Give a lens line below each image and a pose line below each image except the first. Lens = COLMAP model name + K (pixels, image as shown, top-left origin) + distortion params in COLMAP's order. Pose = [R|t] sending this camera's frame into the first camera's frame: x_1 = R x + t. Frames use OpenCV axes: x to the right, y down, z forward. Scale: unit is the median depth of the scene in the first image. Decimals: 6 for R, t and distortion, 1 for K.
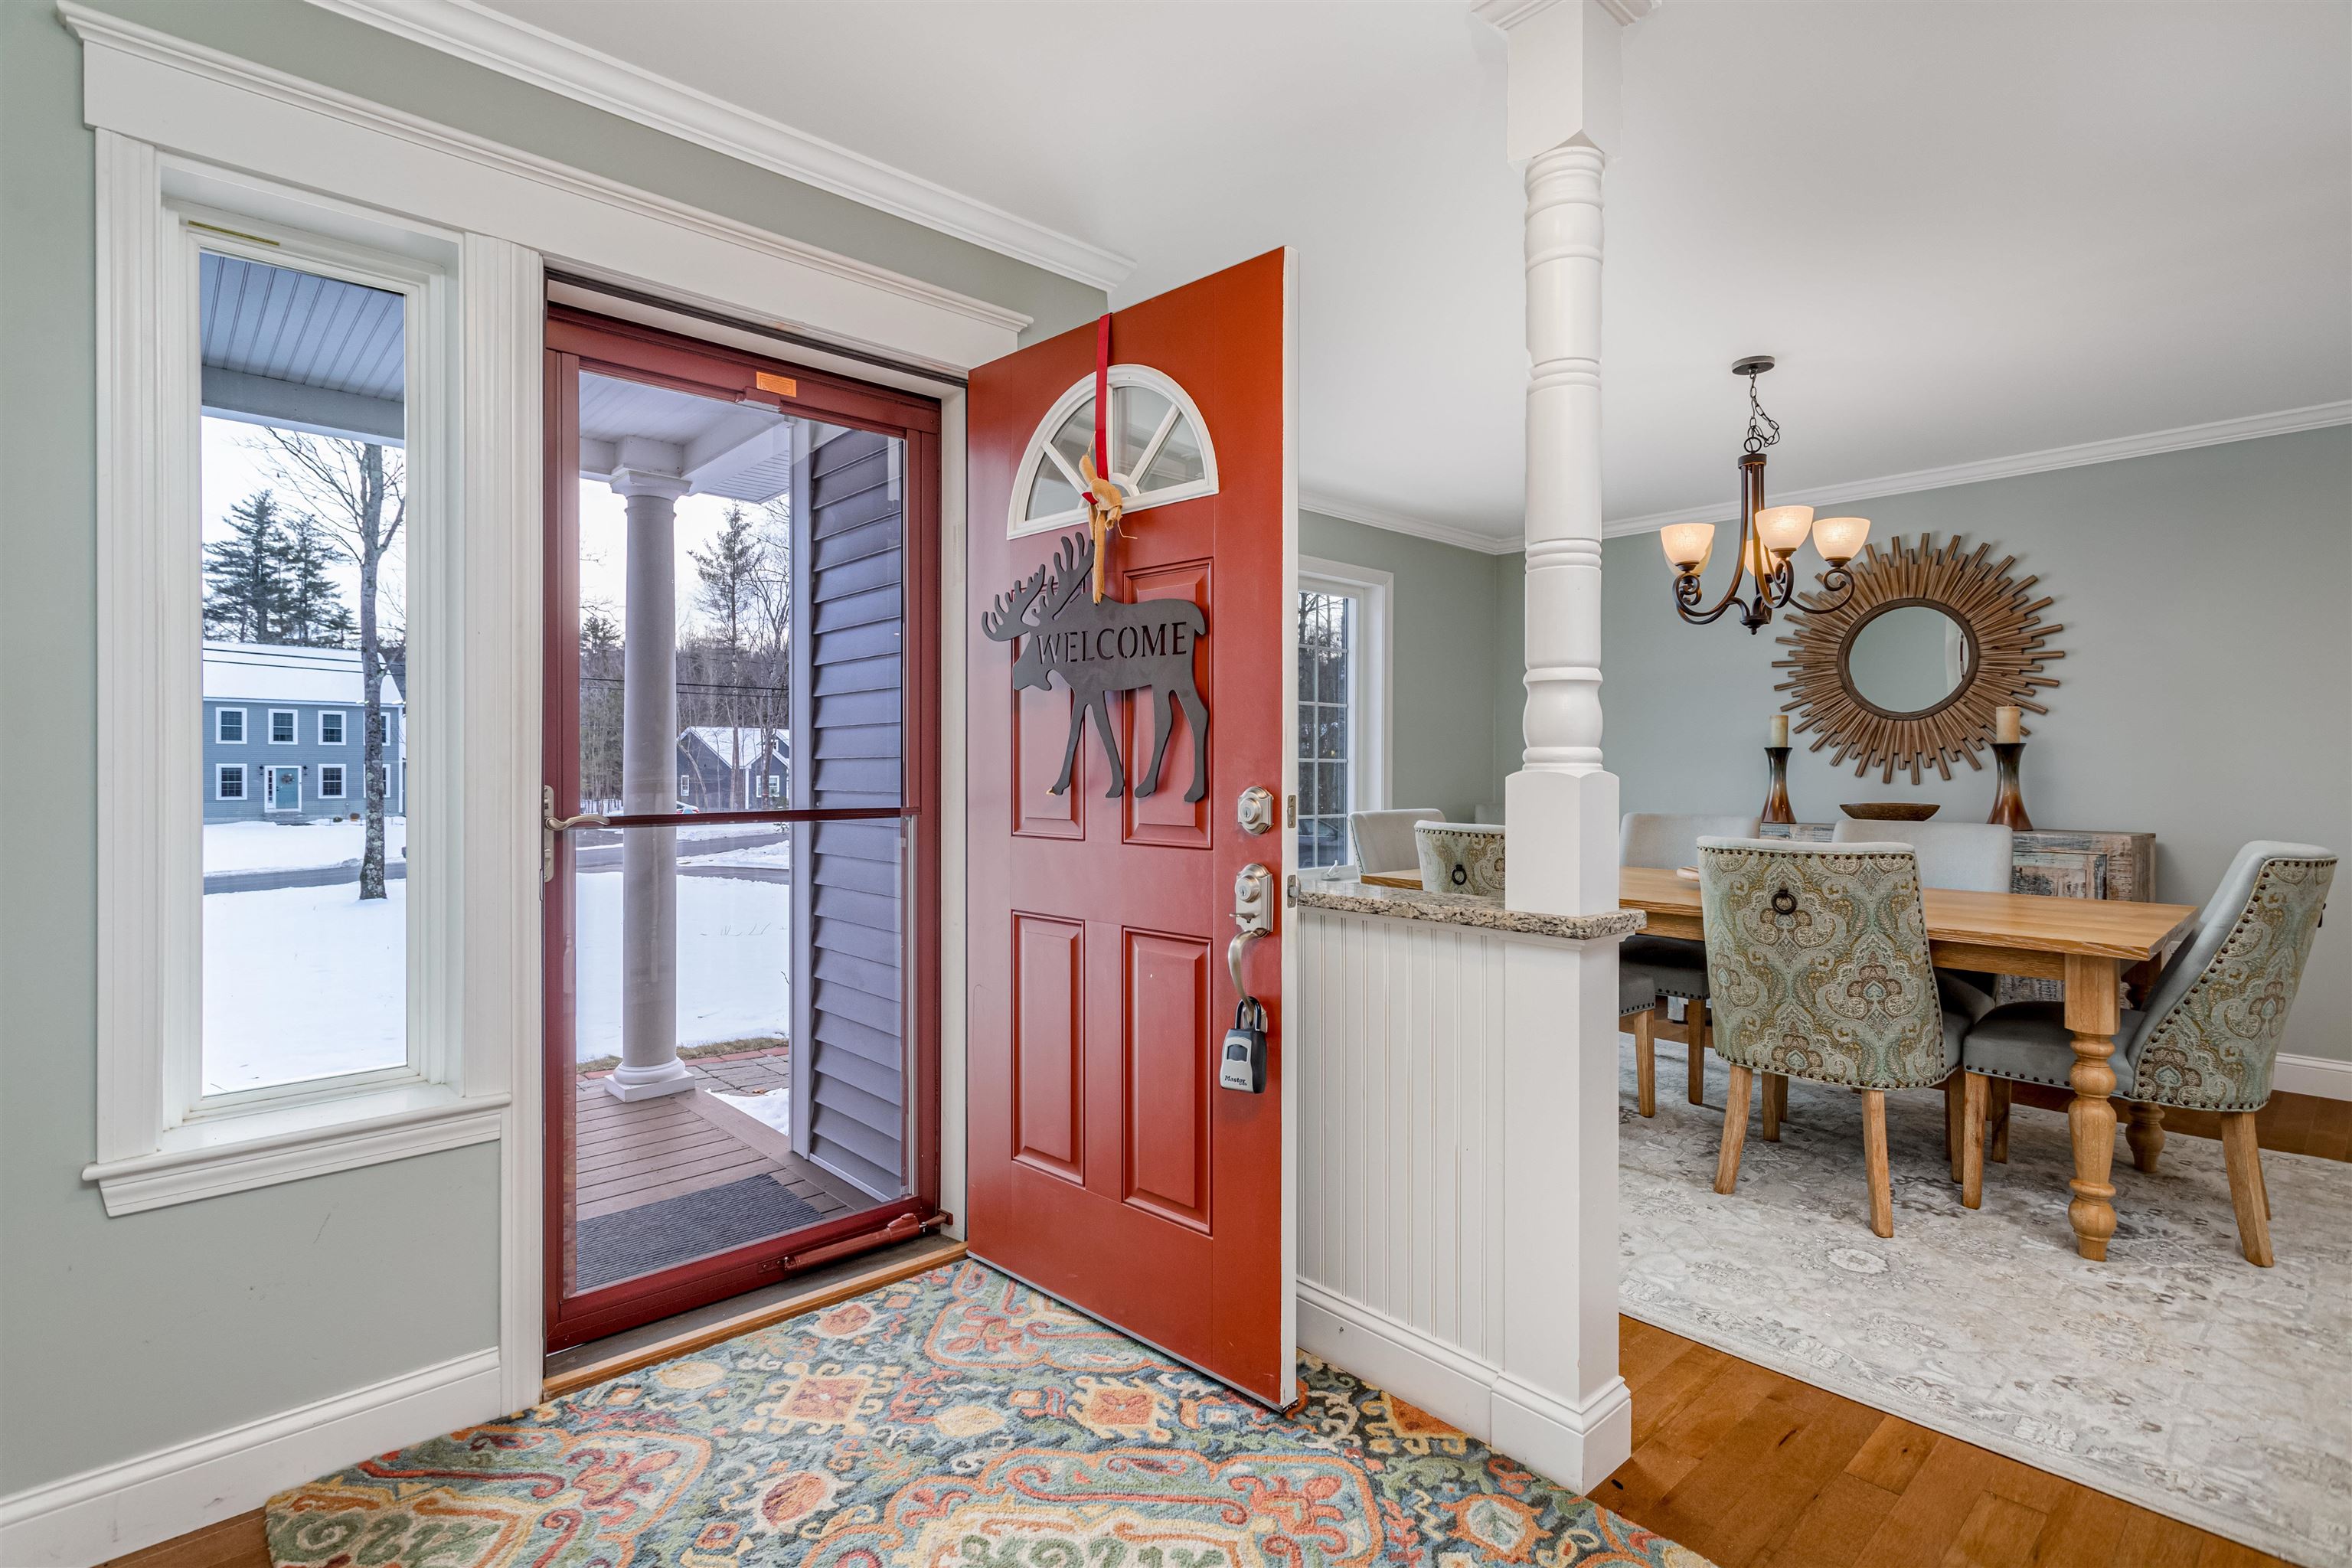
lens RADIAL K [[1118.3, 0, 1167.5], [0, 1118.3, 780.7], [0, 0, 1]] dist [0.003400, -0.000768]
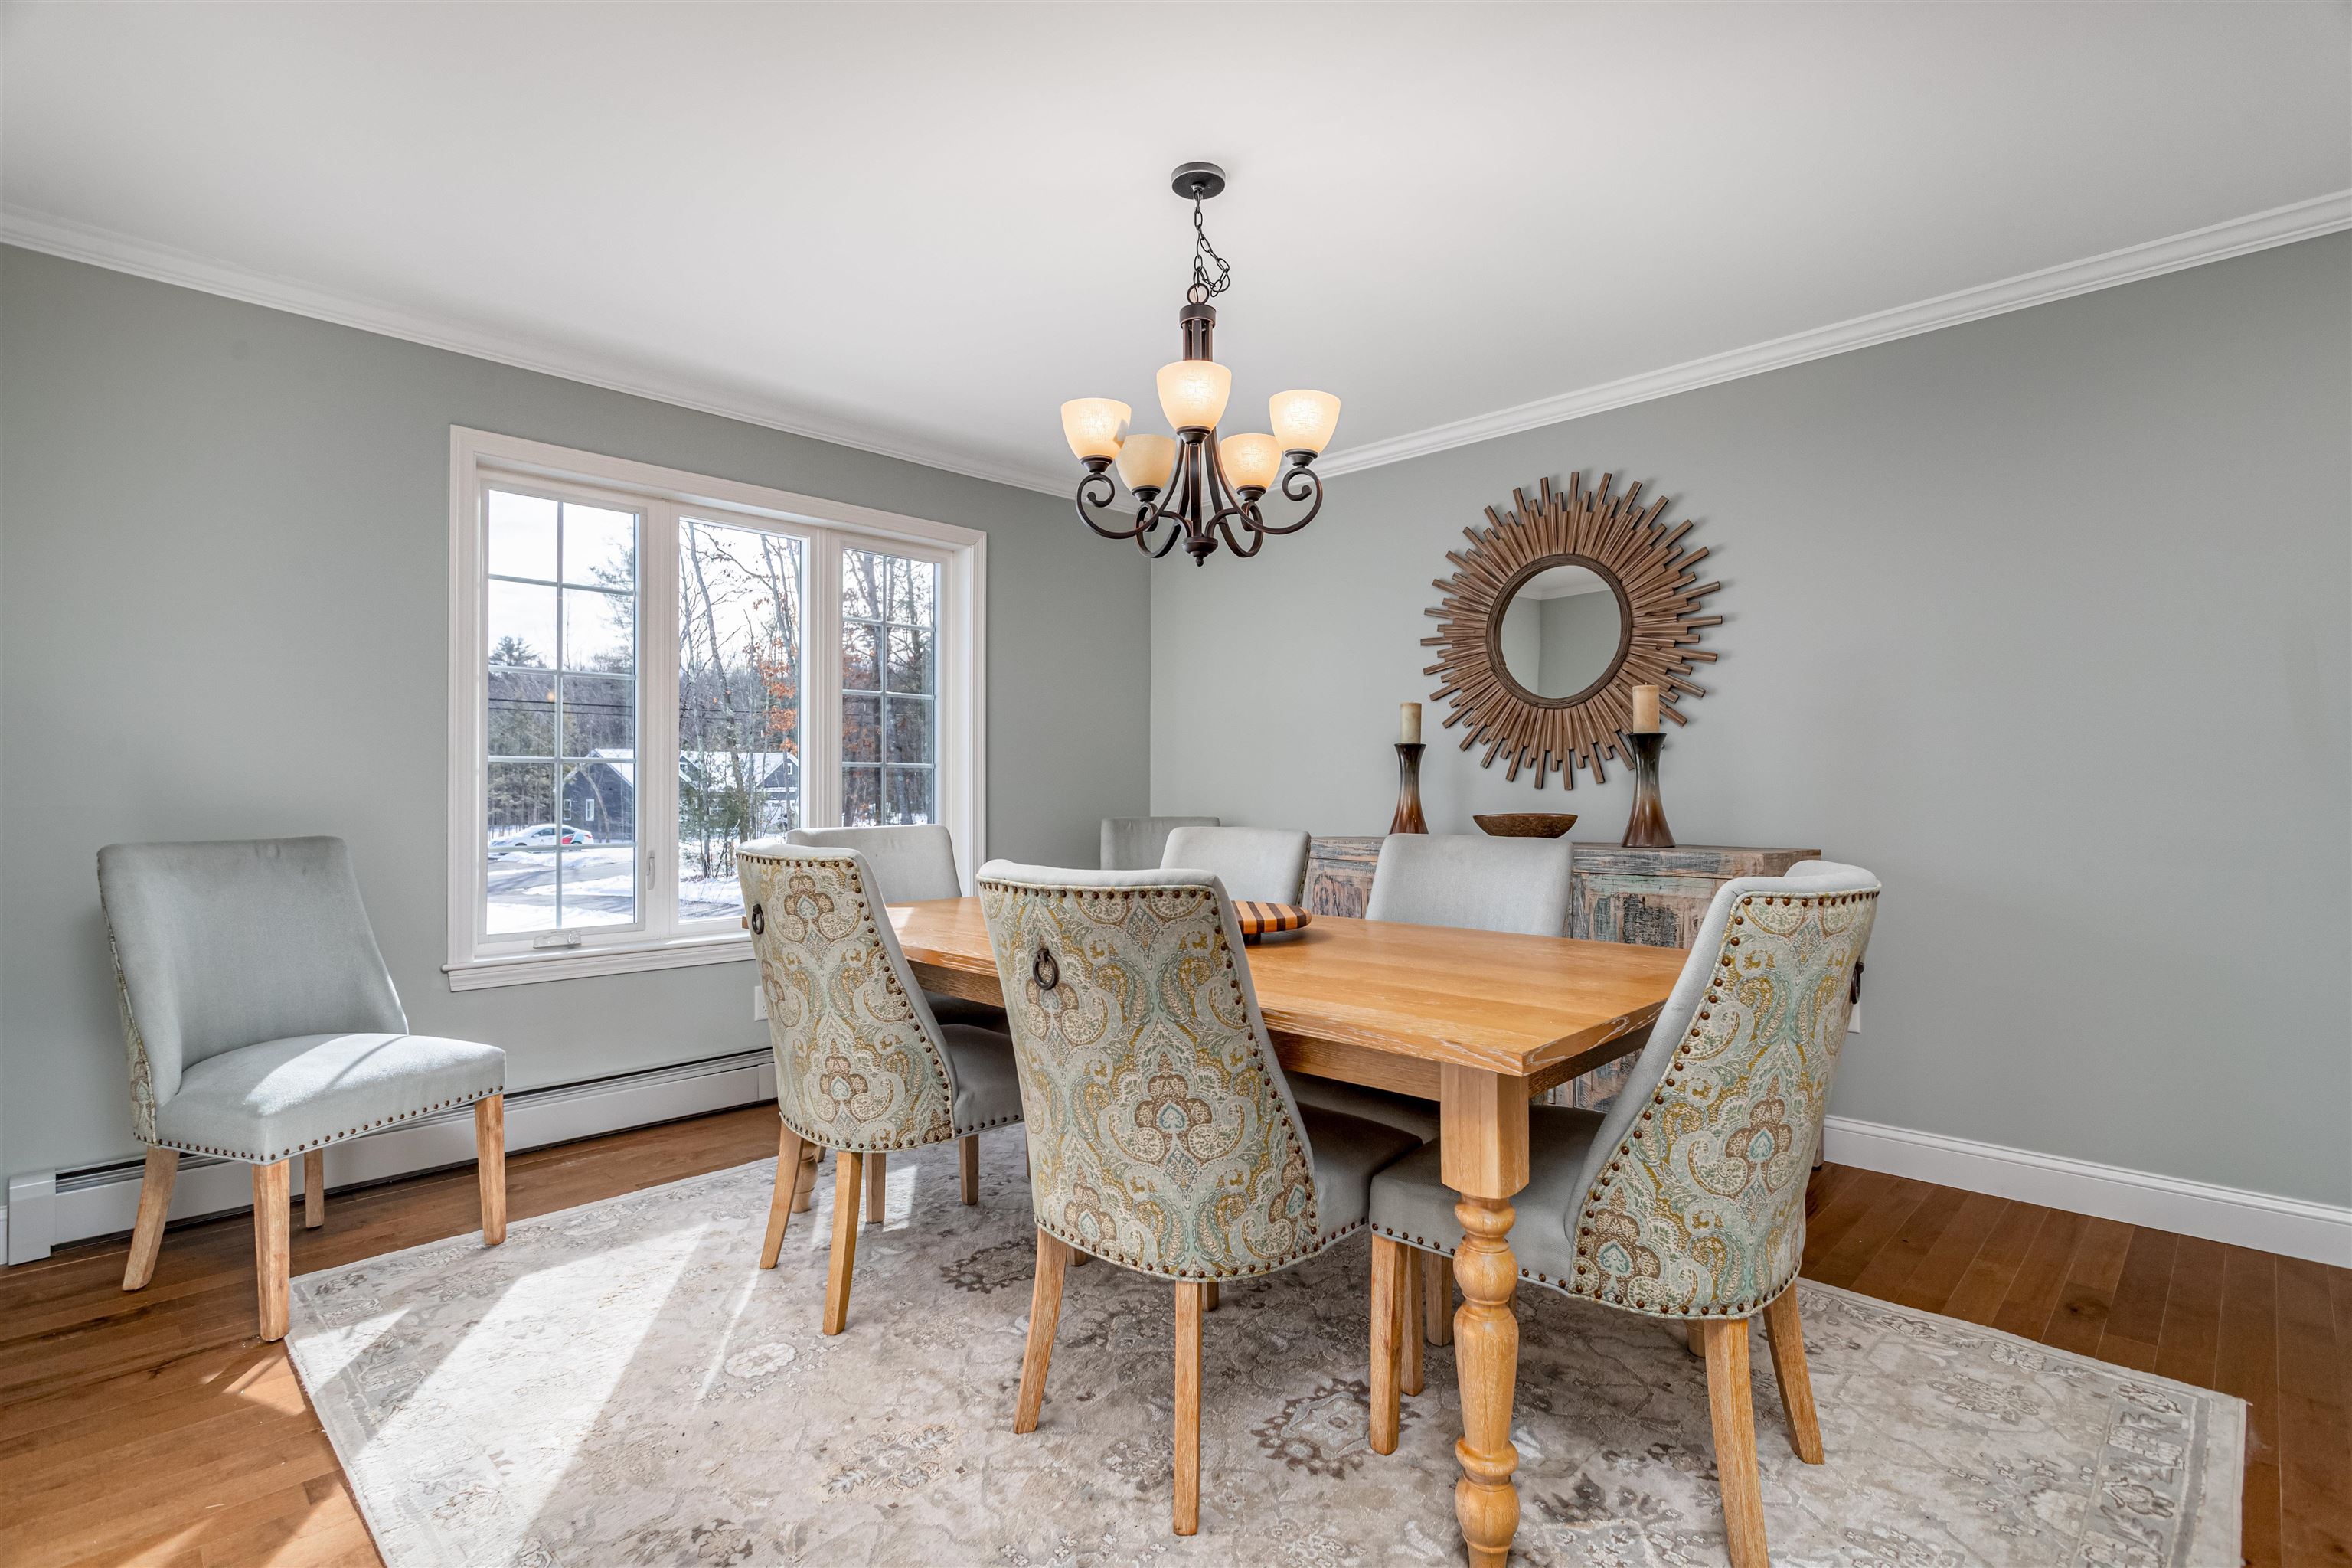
lens RADIAL K [[1118.3, 0, 1182.8], [0, 1118.3, 789.5], [0, 0, 1]] dist [0.003400, -0.000768]
pose [[0.997858, -0.005021, 0.065219, 0.581458], [0.005806, 0.999913, -0.011846, 0.018730], [-0.065154, 0.012199, 0.997801, 0.388445]]
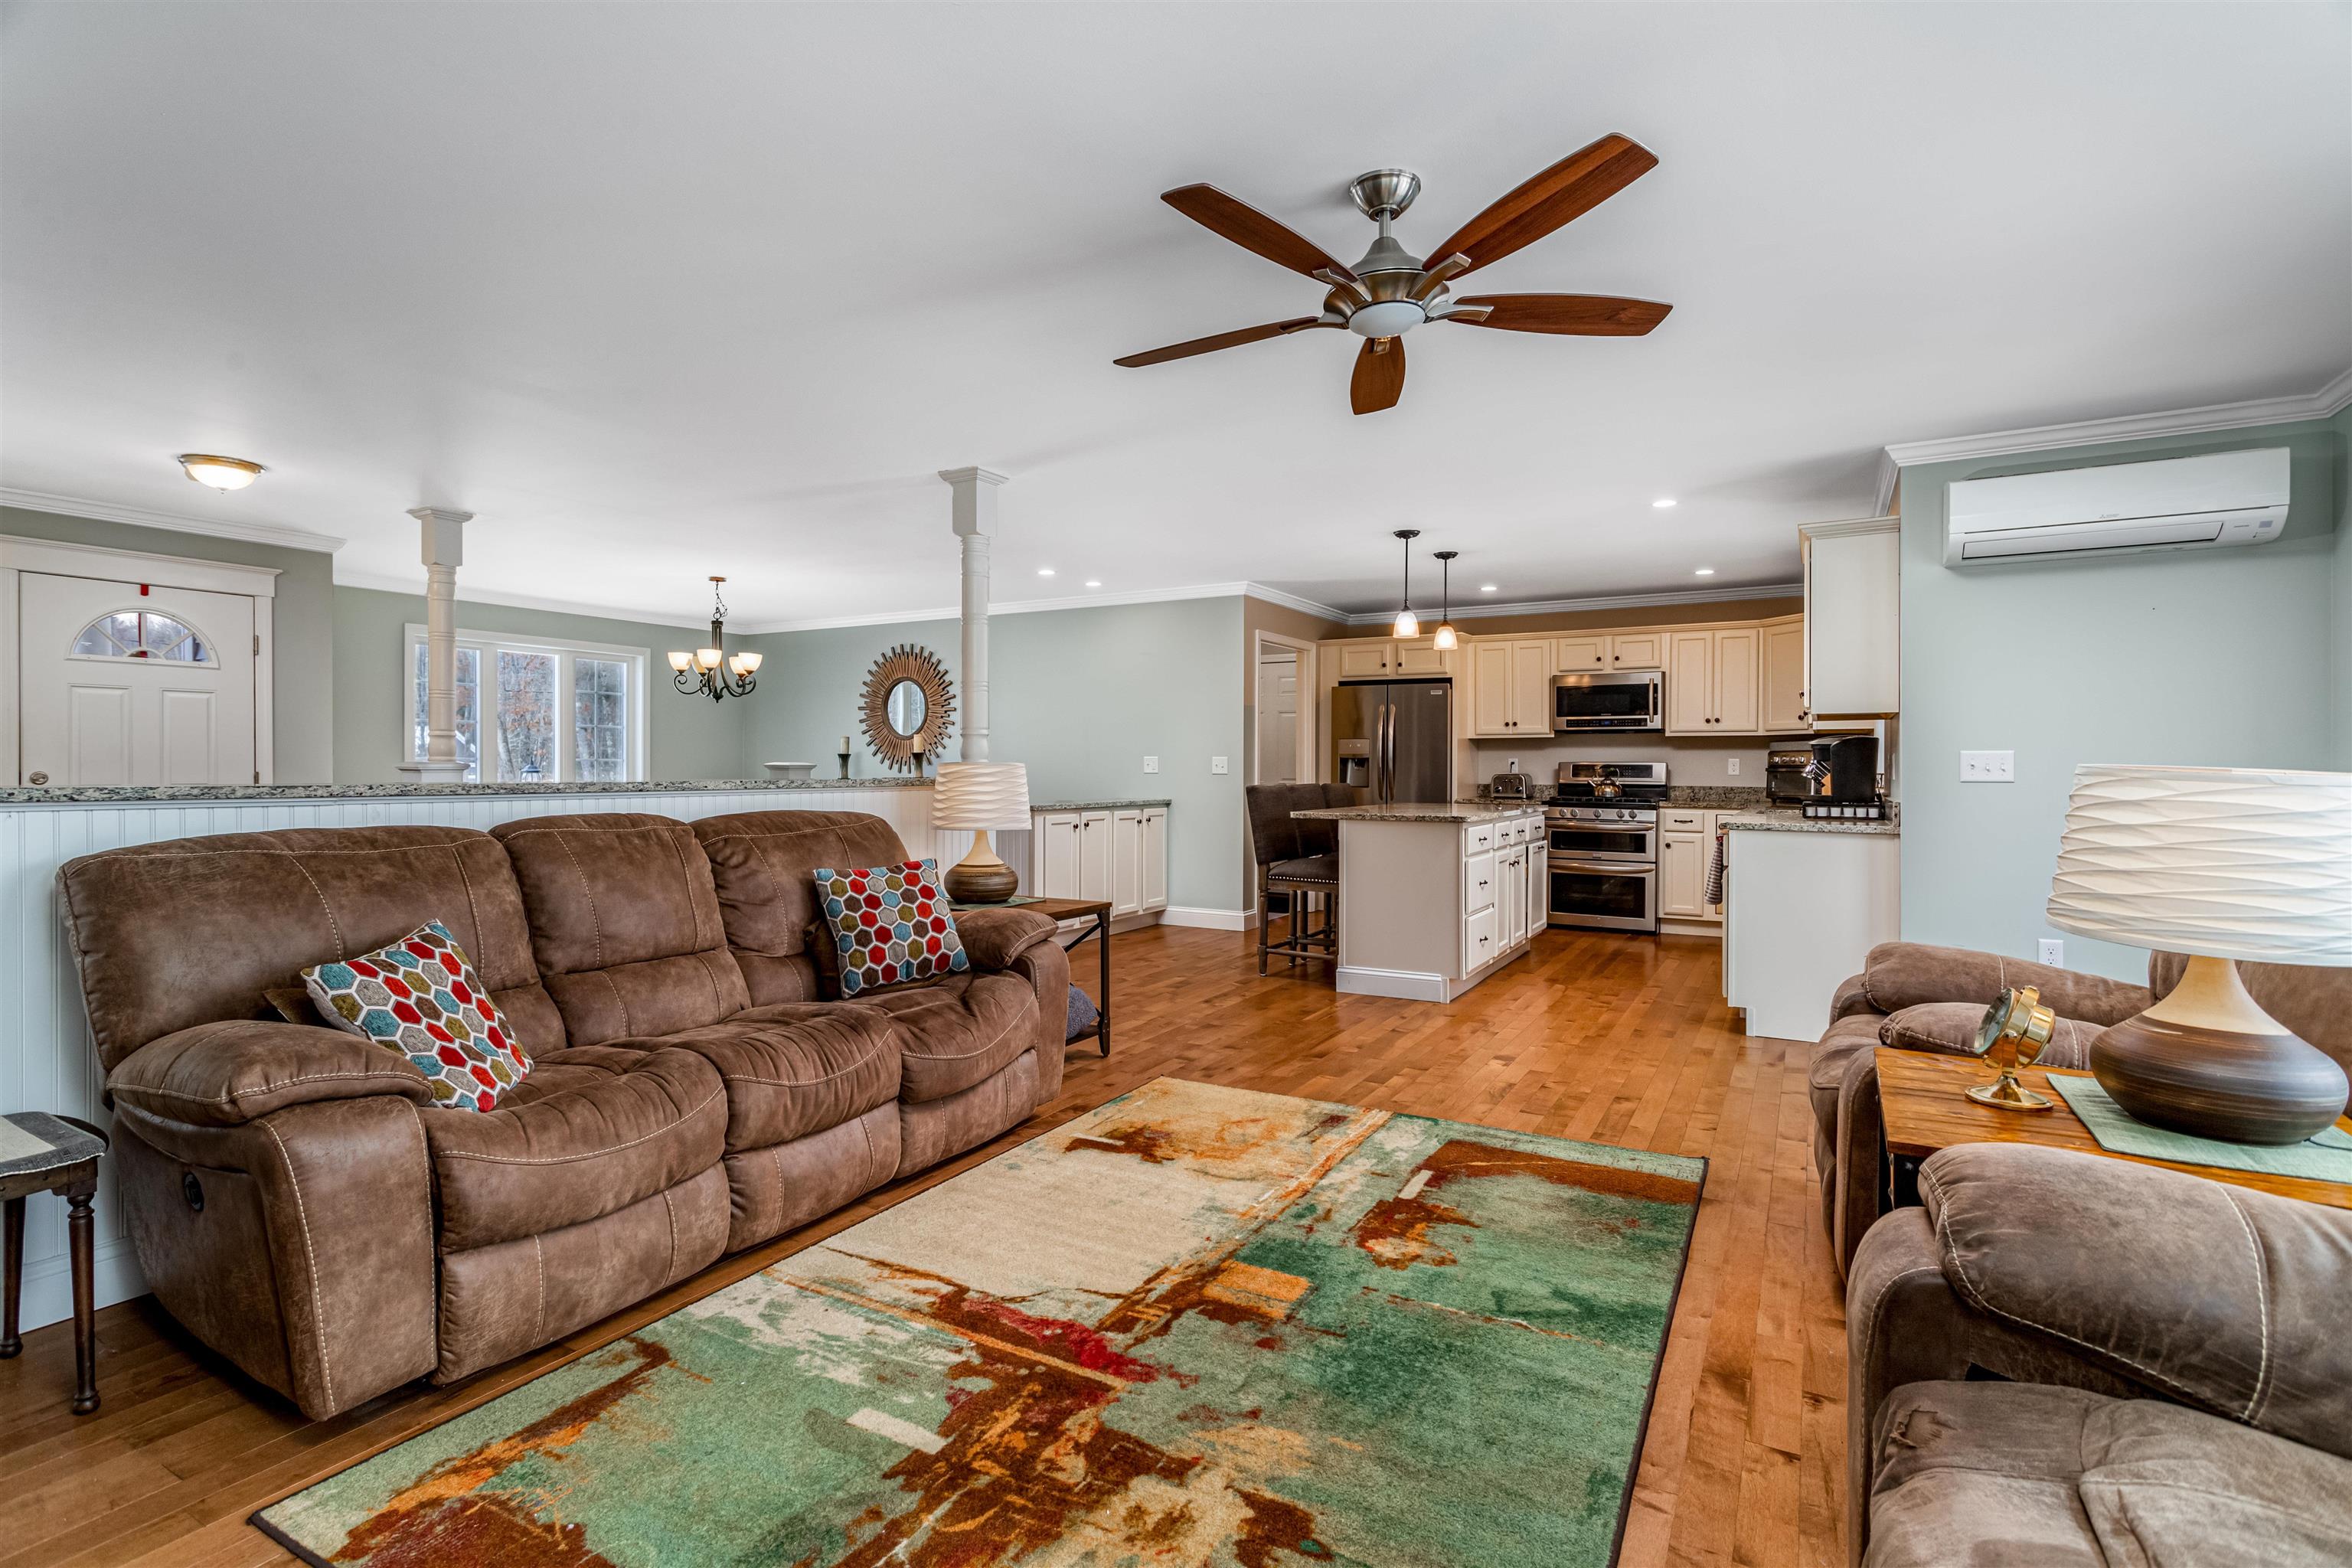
lens RADIAL K [[1118.3, 0, 1193.6], [0, 1118.3, 770.9], [0, 0, 1]] dist [0.003400, -0.000768]
pose [[0.949349, -0.001497, 0.314220, 0.891597], [0.001945, 0.999997, -0.001112, 0.002890], [-0.314217, 0.001666, 0.949350, -1.650007]]
